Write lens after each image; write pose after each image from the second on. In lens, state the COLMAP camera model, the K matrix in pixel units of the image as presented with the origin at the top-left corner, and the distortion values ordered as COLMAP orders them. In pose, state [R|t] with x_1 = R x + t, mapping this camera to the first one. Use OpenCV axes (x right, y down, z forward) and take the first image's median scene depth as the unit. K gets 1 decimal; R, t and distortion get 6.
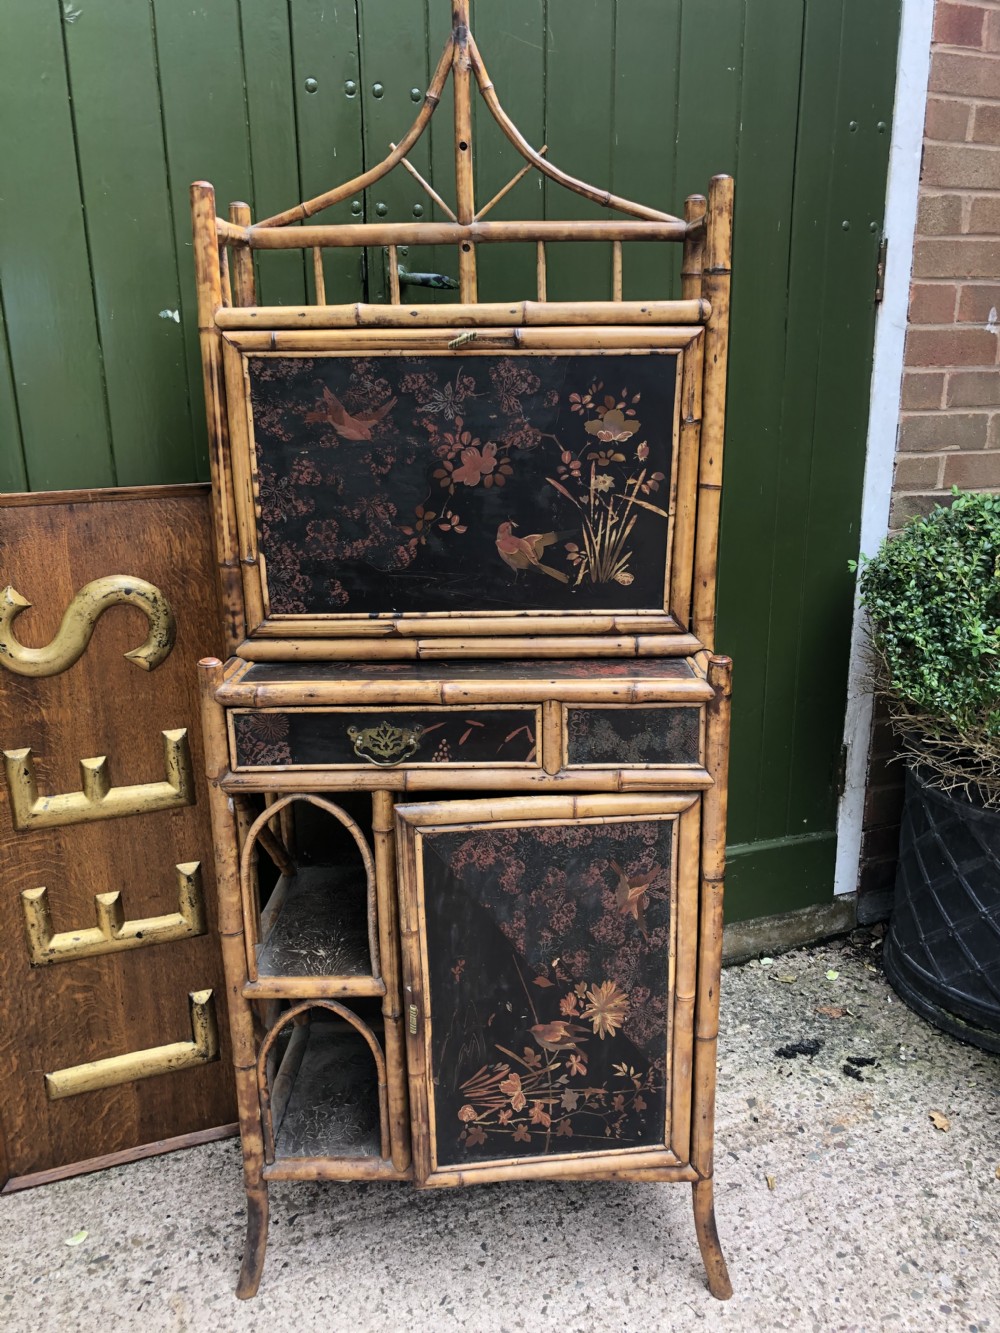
lens RADIAL K [[1103.9, 0, 503.2], [0, 1103.9, 664.1], [0, 0, 1]] dist [0.021501, -0.041258]
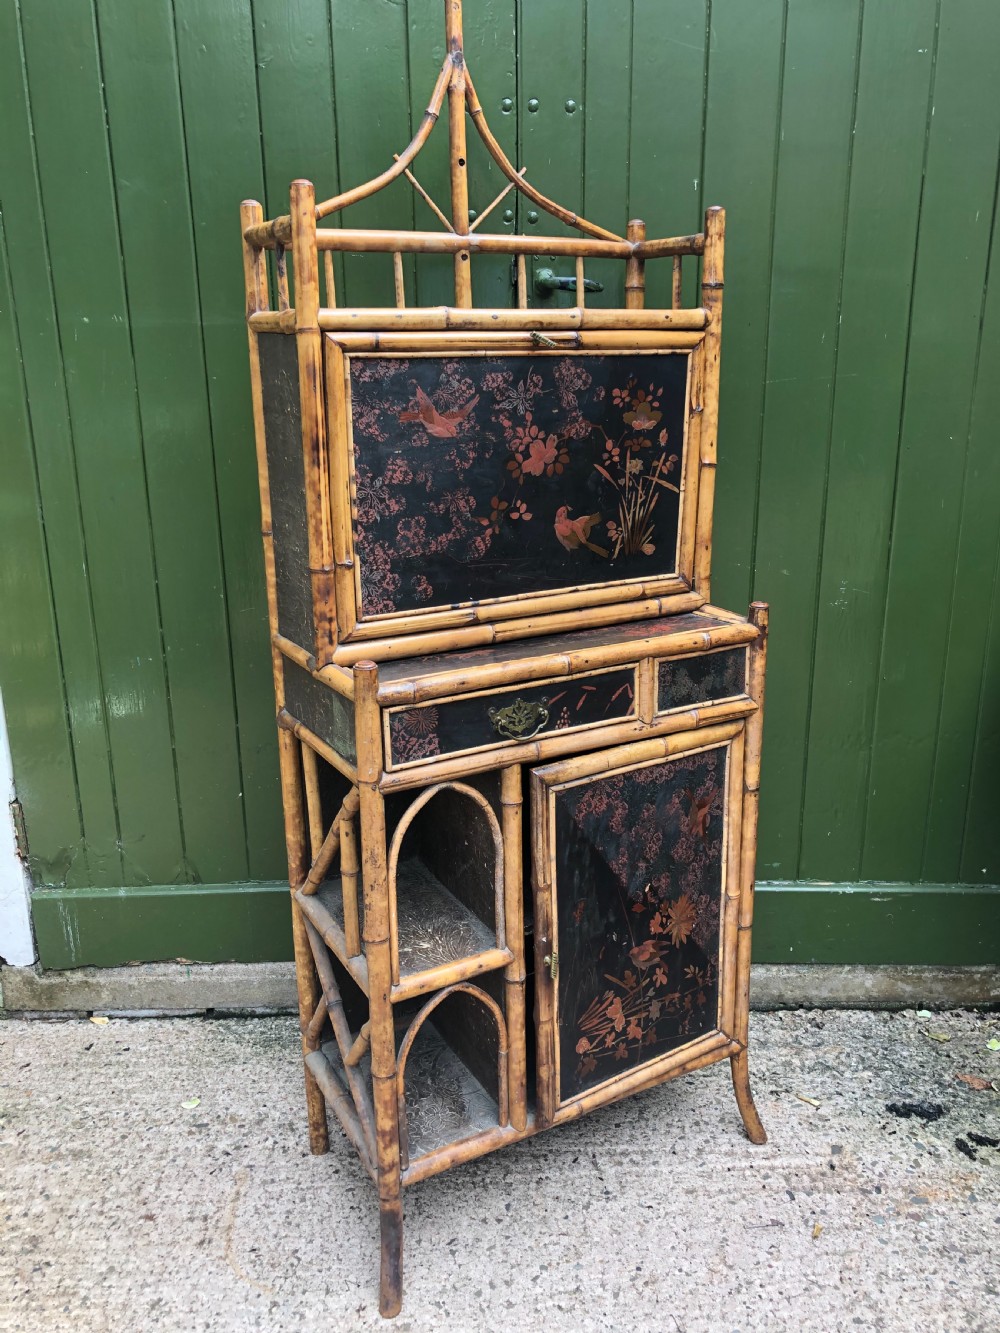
lens RADIAL K [[1103.9, 0, 507.0], [0, 1103.9, 669.4], [0, 0, 1]] dist [0.021501, -0.041258]
pose [[0.864876, -0.140435, 0.481942, -0.597461], [0.147021, 0.988835, 0.024303, -0.003094], [-0.479974, 0.049837, 0.875866, 0.067942]]
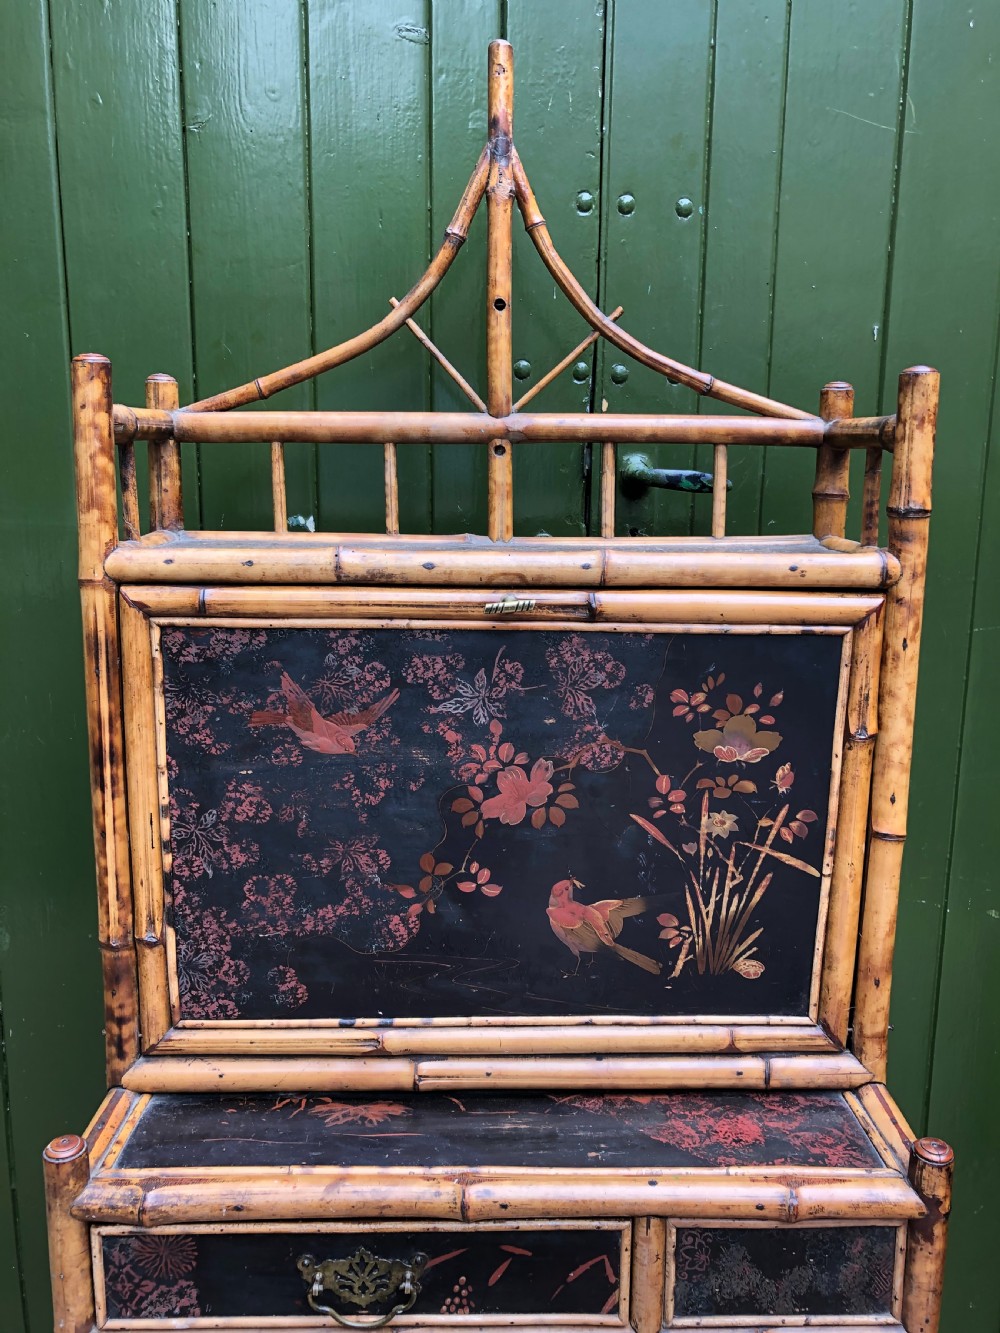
lens RADIAL K [[1103.9, 0, 502.1], [0, 1103.9, 639.2], [0, 0, 1]] dist [0.021501, -0.041258]
pose [[0.999165, 0.016530, 0.037368, -0.058234], [-0.012055, 0.993063, -0.116963, -0.190580], [-0.039042, 0.116415, 0.992433, 0.360866]]
